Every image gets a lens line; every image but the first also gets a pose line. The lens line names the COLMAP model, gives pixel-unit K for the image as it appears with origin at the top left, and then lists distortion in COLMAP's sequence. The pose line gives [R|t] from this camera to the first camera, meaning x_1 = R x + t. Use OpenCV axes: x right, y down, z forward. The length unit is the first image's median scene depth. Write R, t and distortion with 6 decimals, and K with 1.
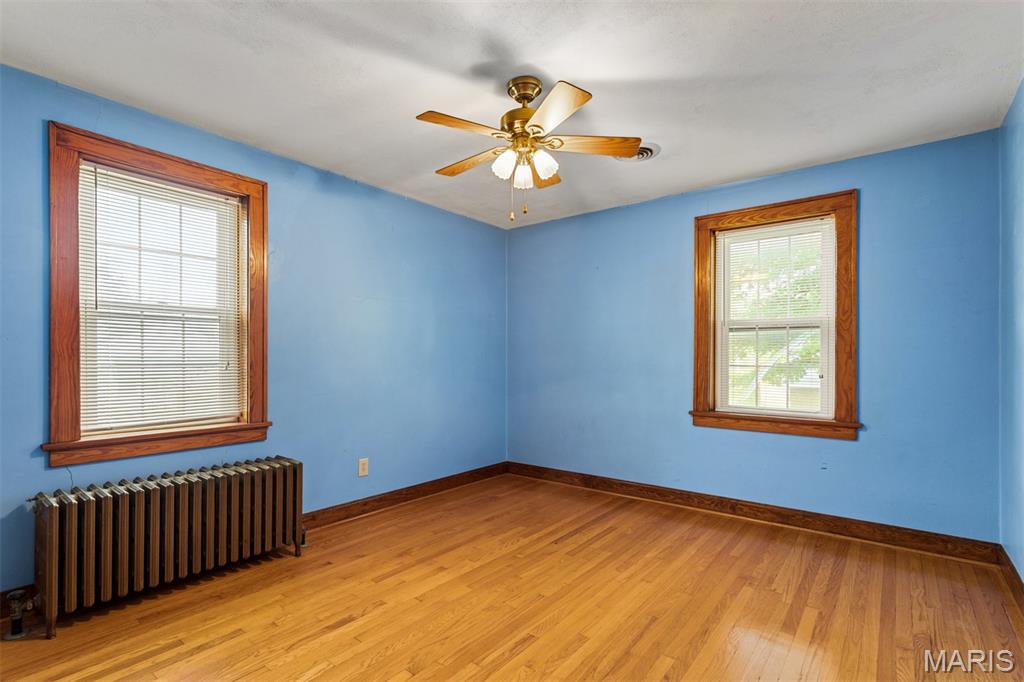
lens RADIAL K [[493.3, 0, 495.3], [0, 493.3, 354.5], [0, 0, 1]] dist [0.001900, 0.003281]
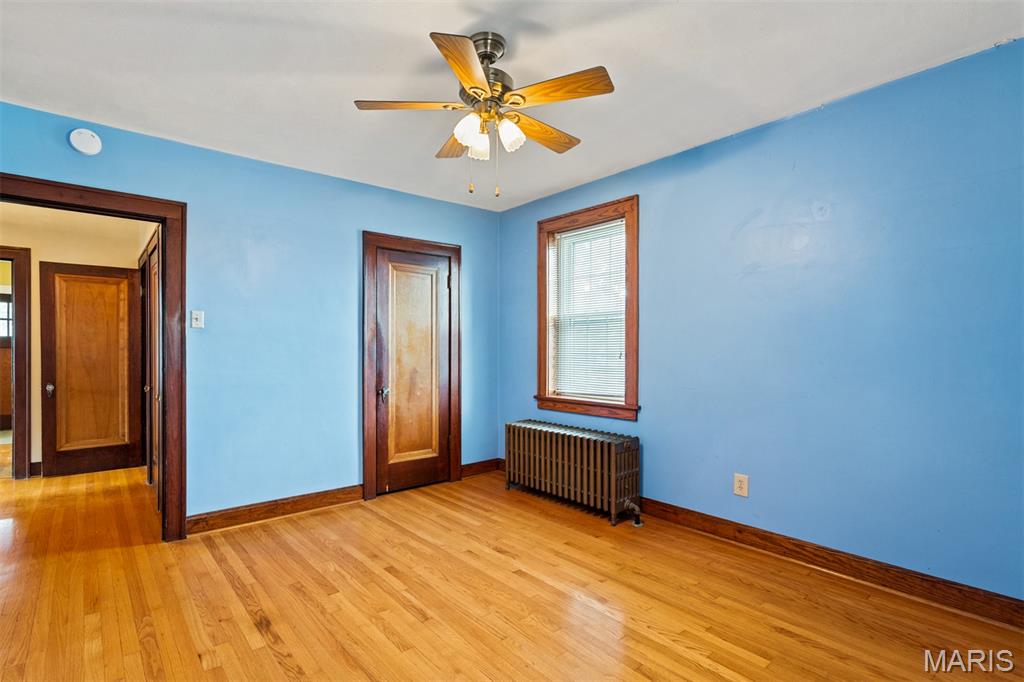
lens RADIAL K [[493.3, 0, 495.9], [0, 493.3, 345.3], [0, 0, 1]] dist [0.001900, 0.003281]
pose [[-0.188556, -0.003919, -0.982055, 0.727815], [0.005803, 0.999970, -0.005104, 0.001025], [0.982045, -0.006662, -0.188527, 0.915216]]
